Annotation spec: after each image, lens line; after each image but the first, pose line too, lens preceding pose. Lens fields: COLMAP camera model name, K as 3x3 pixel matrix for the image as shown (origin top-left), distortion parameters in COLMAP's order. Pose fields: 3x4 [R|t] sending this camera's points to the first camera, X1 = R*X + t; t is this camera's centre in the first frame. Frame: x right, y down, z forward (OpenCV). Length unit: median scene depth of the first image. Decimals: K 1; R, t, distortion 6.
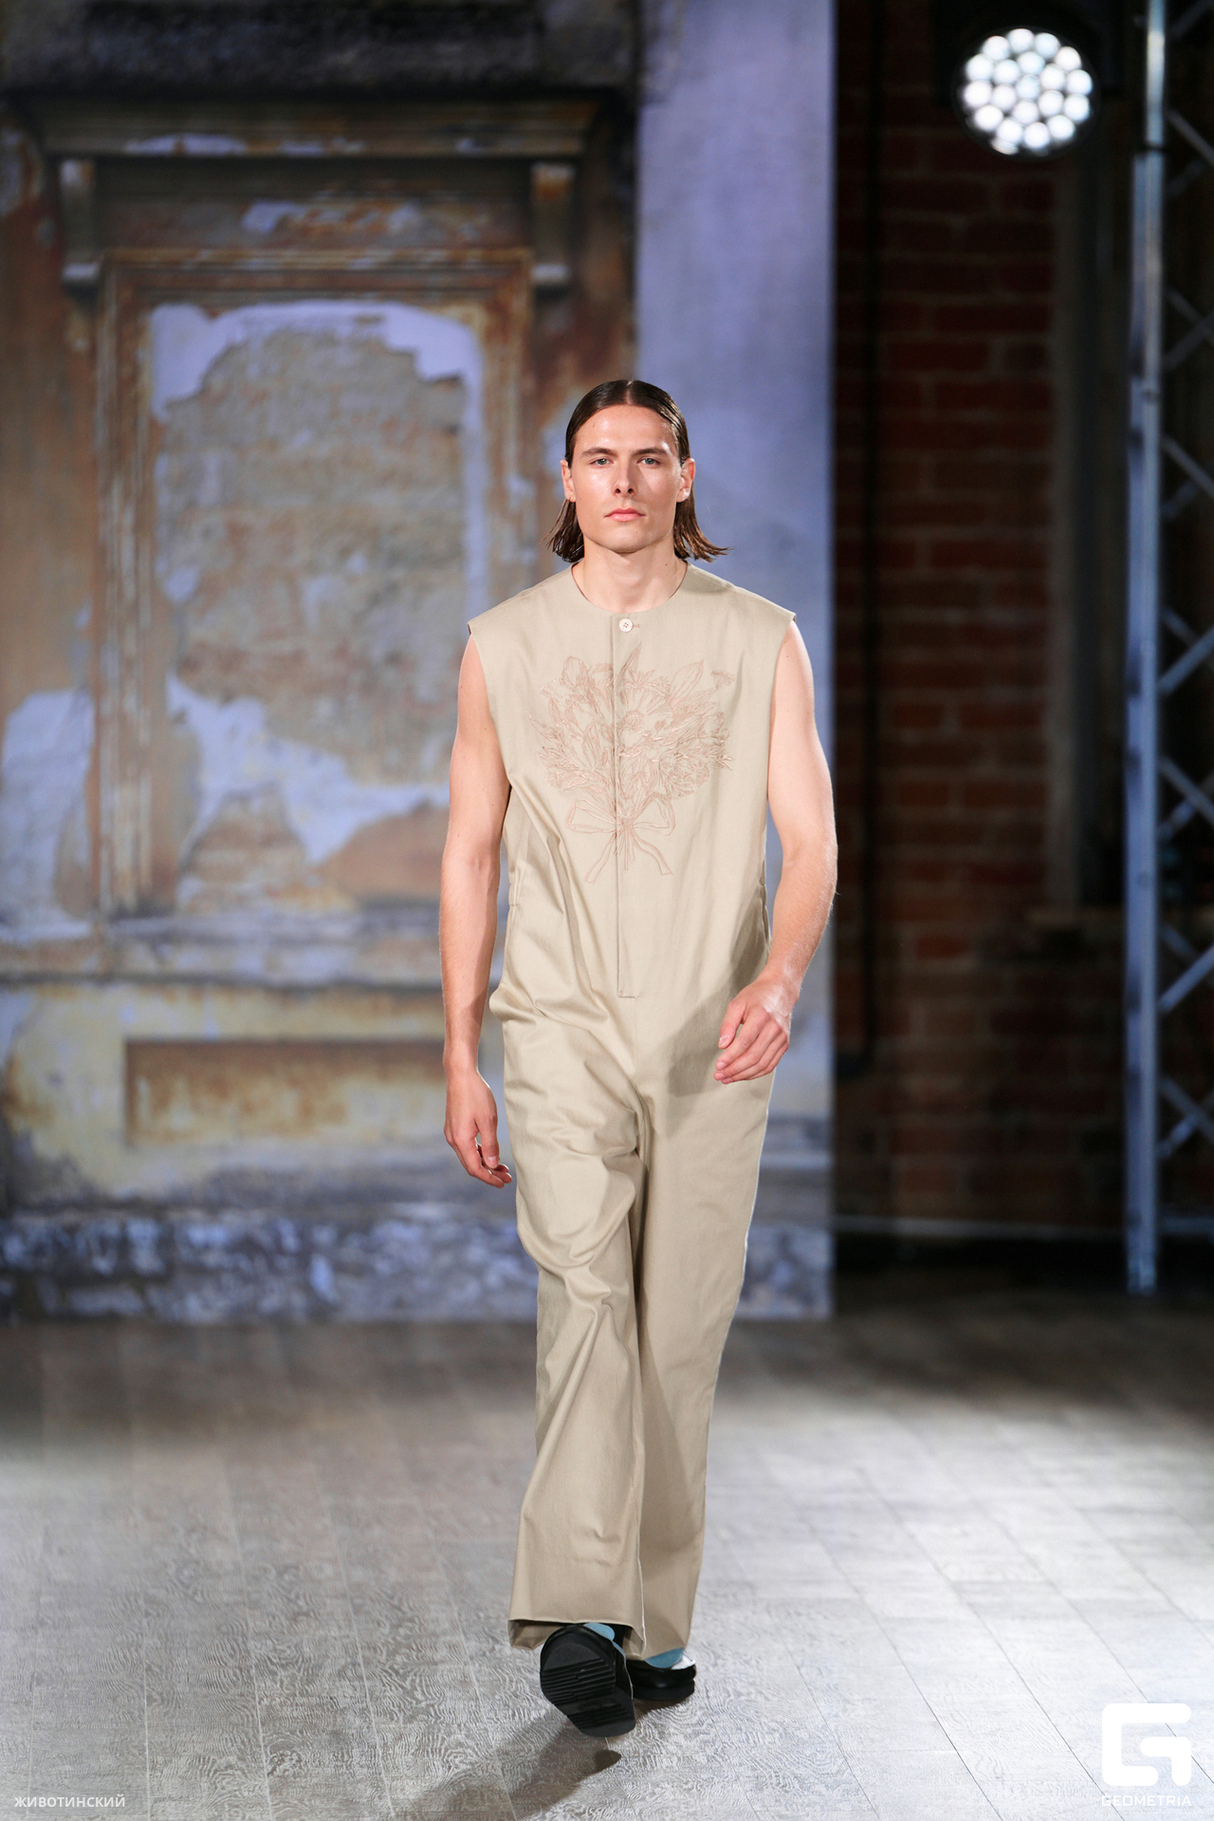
lens RADIAL K [[9928.7, 0, 613.7], [0, 9928.7, 883.0], [0, 0, 1]] dist [1.153217, 0.000000]
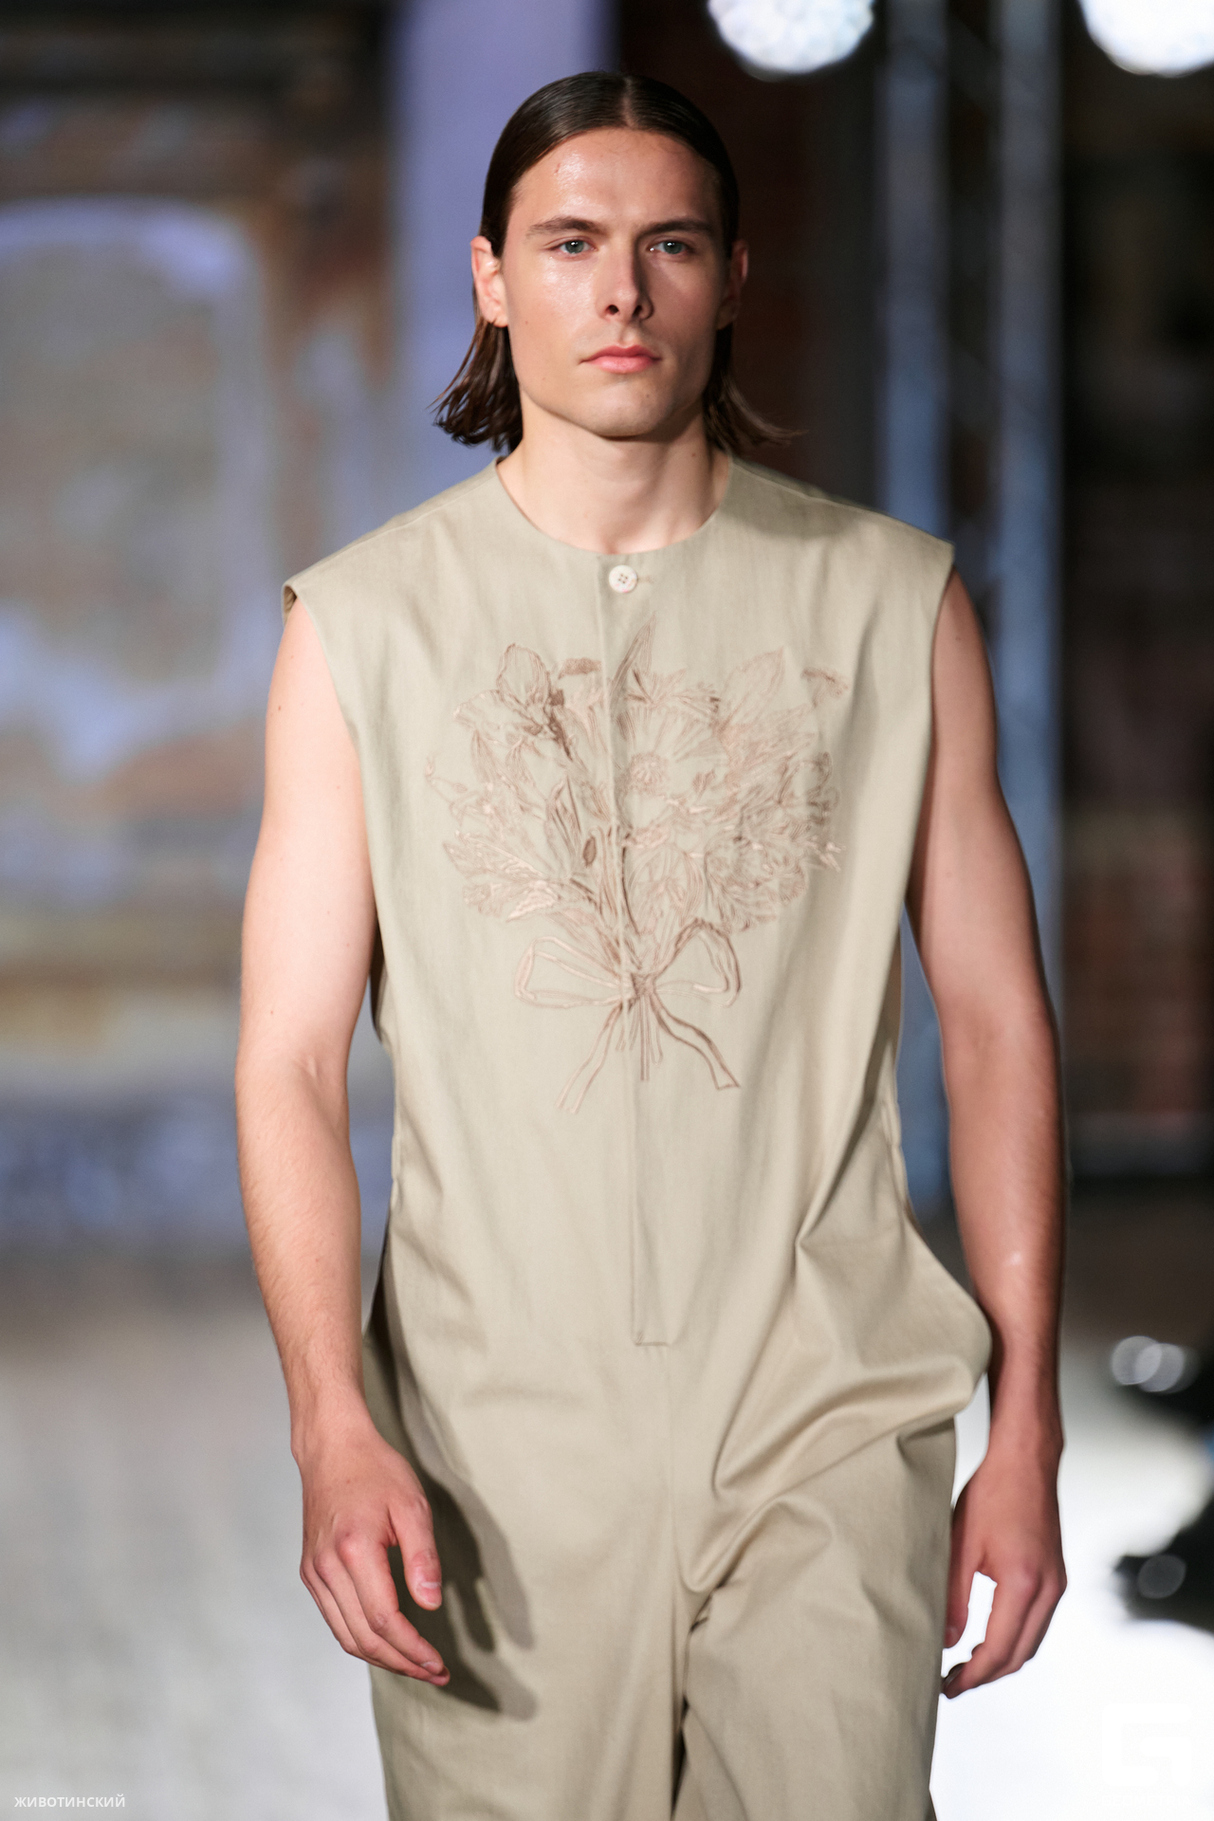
lens RADIAL K [[8457.8, 0, 599.3], [0, 8457.8, 912.2], [0, 0, 1]] dist [0.473801, 0.000000]
pose [[0.999878, -0.011537, 0.010488, -0.004145], [0.011420, 0.999873, 0.011143, -0.018086], [-0.010615, -0.011022, 0.999883, 0.639487]]
